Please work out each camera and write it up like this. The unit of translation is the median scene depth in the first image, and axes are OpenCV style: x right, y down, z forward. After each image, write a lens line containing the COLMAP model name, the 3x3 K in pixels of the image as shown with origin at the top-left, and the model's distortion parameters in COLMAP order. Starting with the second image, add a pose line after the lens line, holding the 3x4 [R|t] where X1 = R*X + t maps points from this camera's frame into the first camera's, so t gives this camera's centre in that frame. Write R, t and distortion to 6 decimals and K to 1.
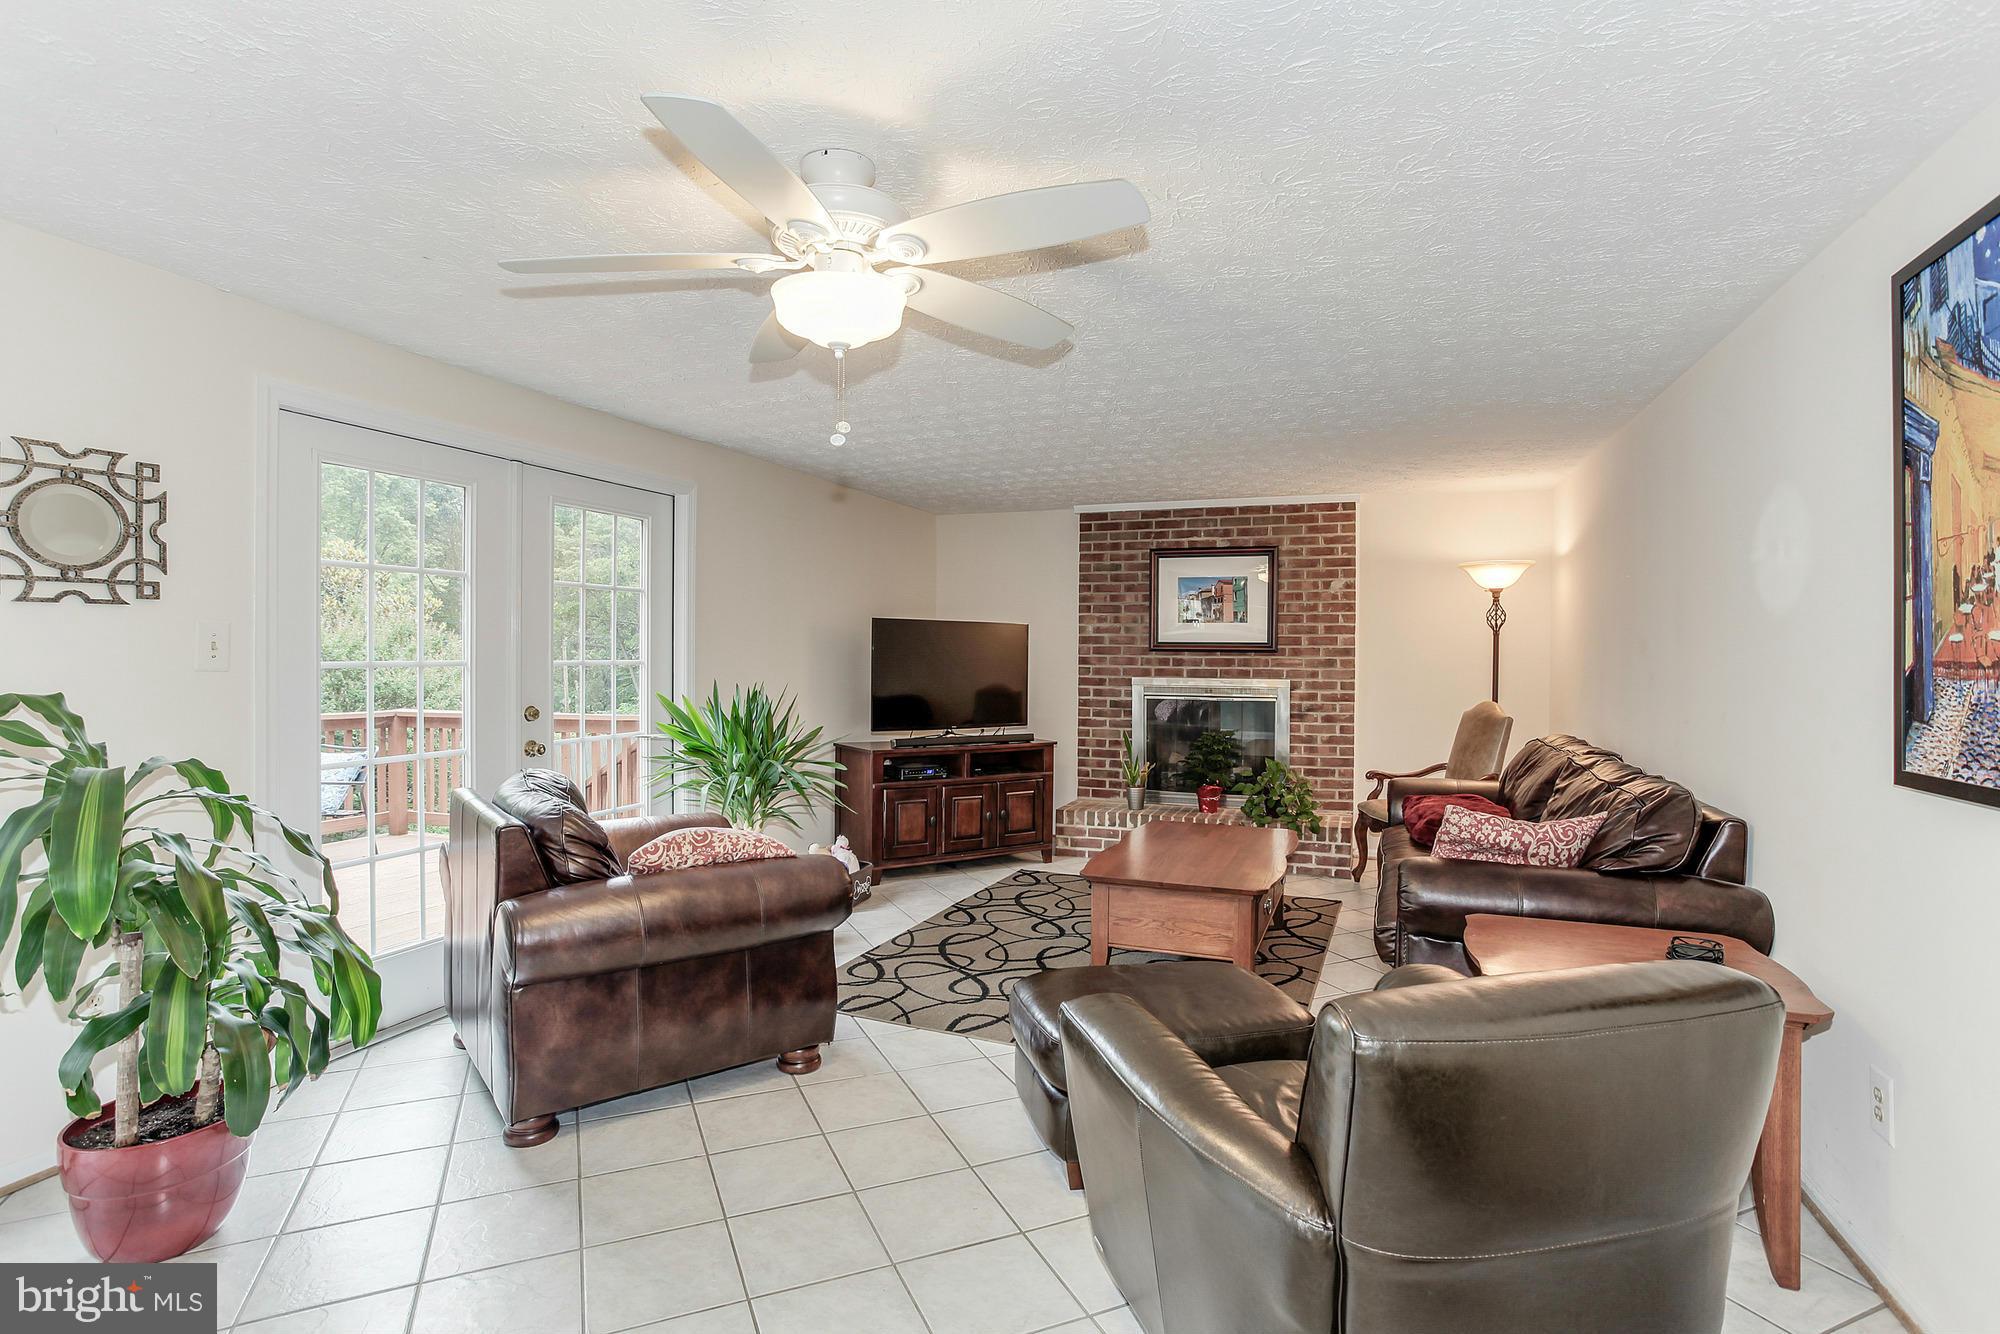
lens RADIAL K [[983.5, 0, 999.2], [0, 983.5, 660.0], [0, 0, 1]] dist [-0.068205, 0.040809]
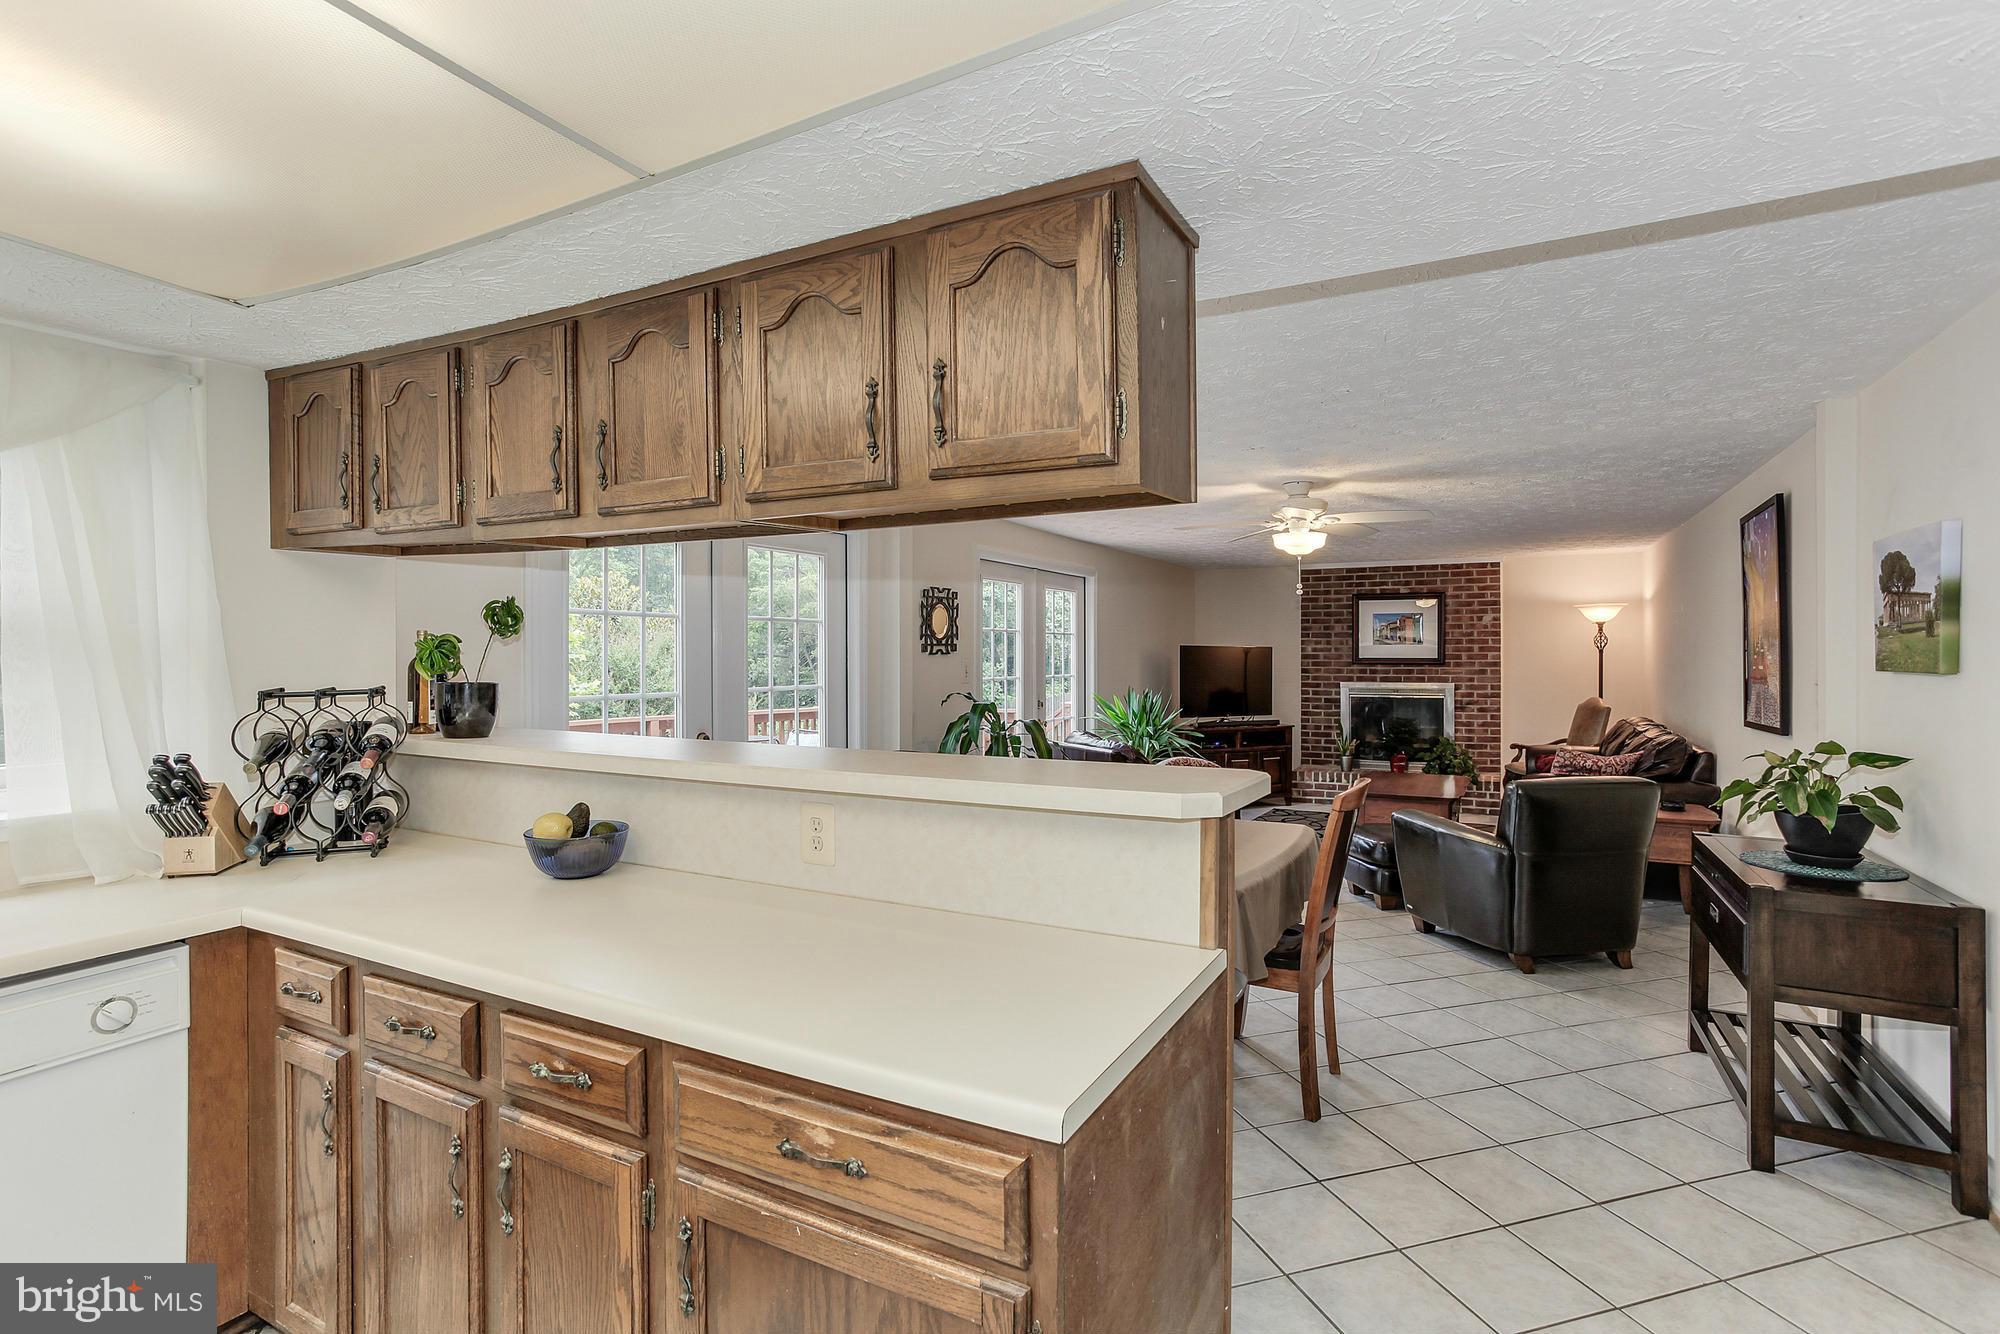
lens RADIAL K [[965.0, 0, 1001.4], [0, 965.0, 652.7], [0, 0, 1]] dist [-0.053632, 0.037945]
pose [[0.992351, -0.008280, -0.123172, -0.202335], [0.006844, 0.999904, -0.012074, -0.013177], [0.123260, 0.011139, 0.992312, -0.512392]]
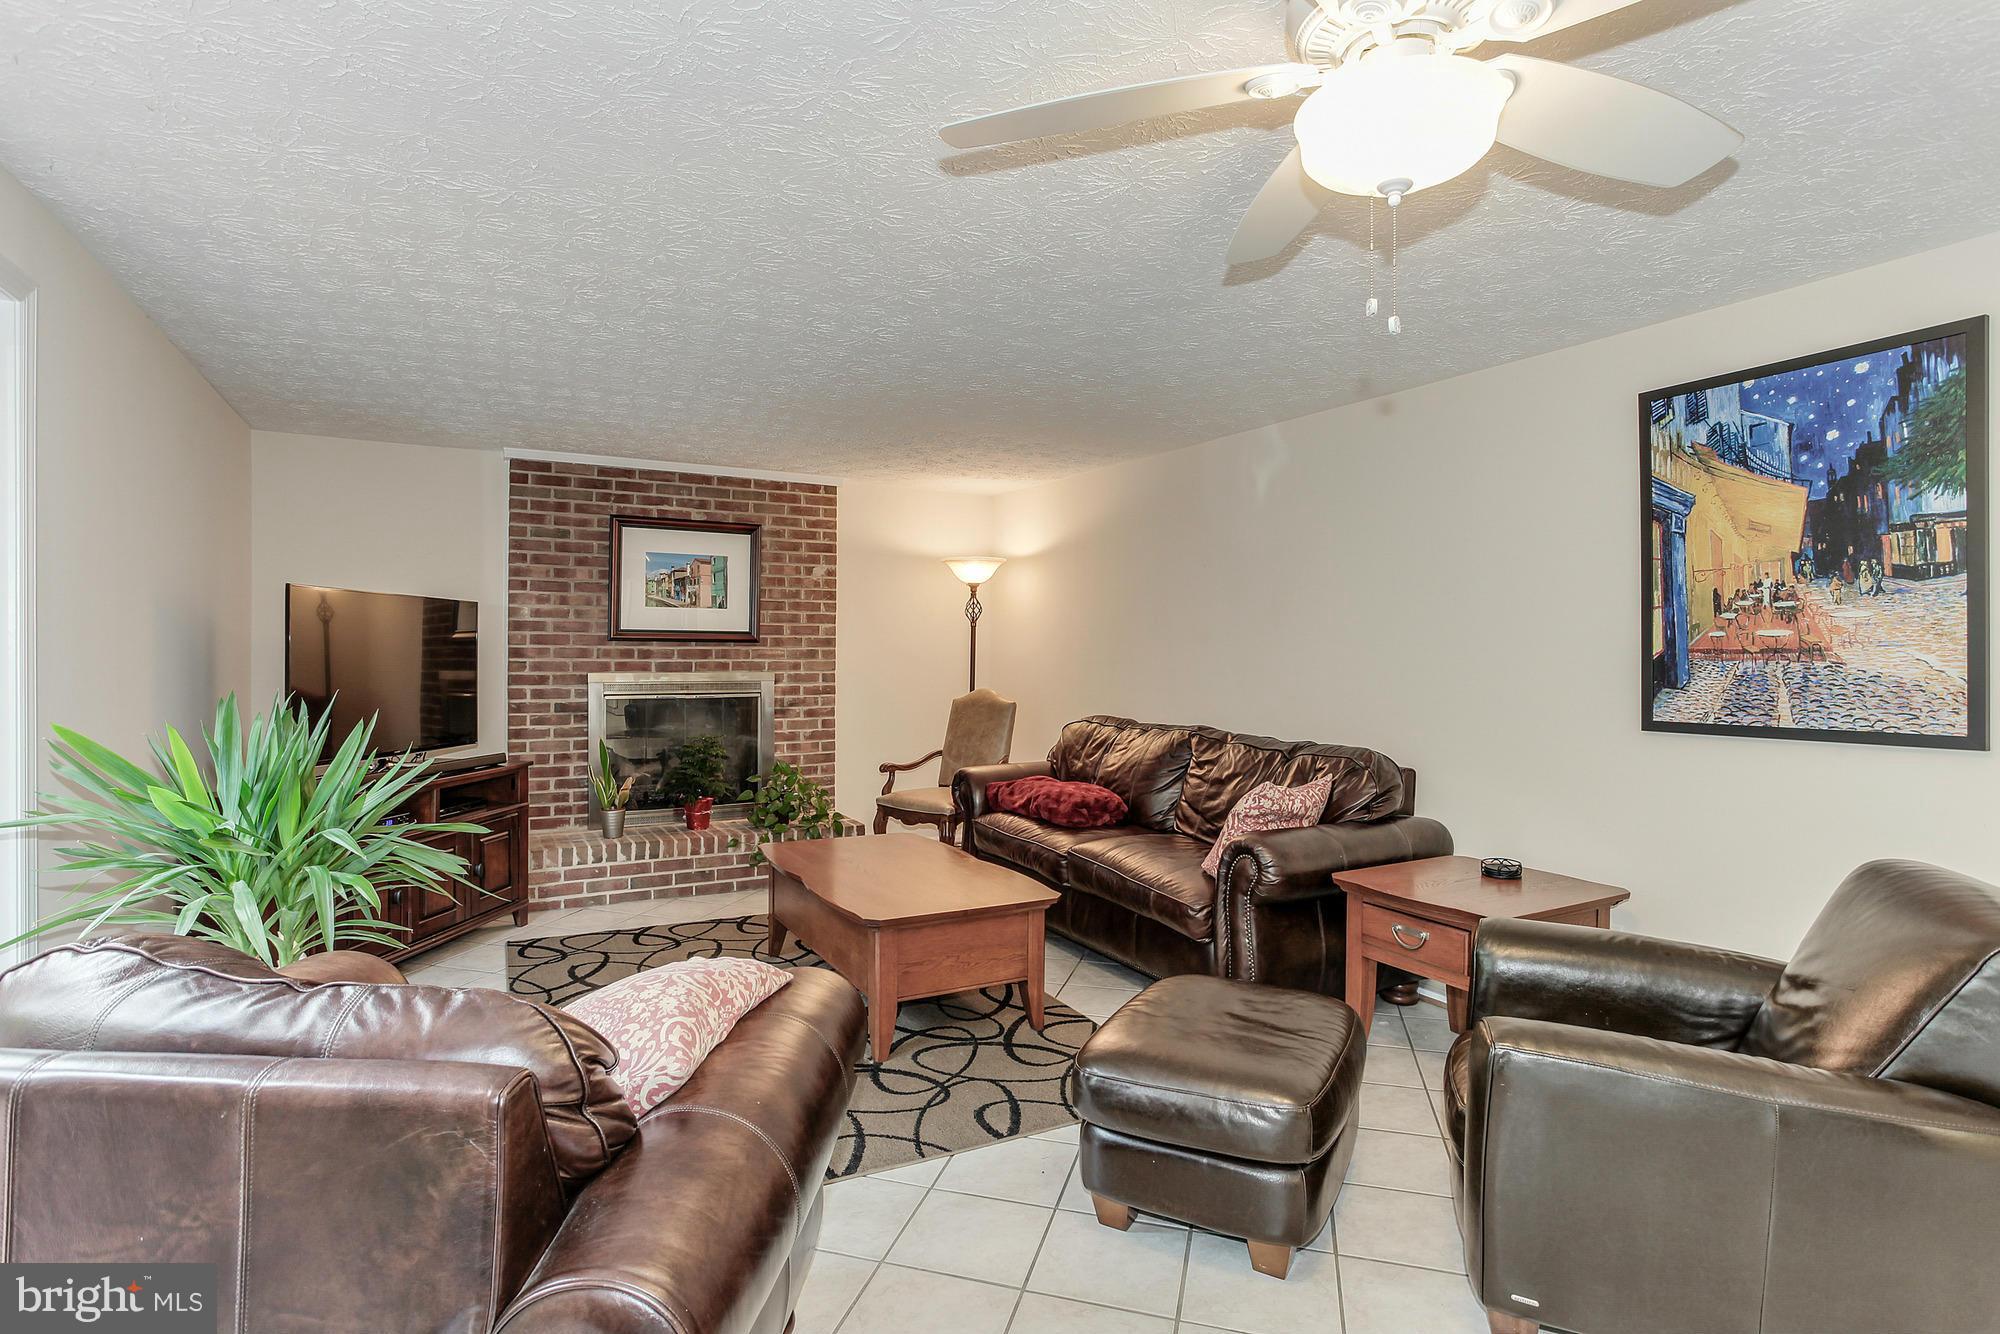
lens RADIAL K [[983.5, 0, 999.2], [0, 983.5, 660.0], [0, 0, 1]] dist [-0.068205, 0.040809]
pose [[0.640138, -0.010811, 0.768184, -0.275079], [0.003751, 0.999933, 0.010946, -0.000645], [-0.768251, -0.004126, 0.640135, 0.253047]]
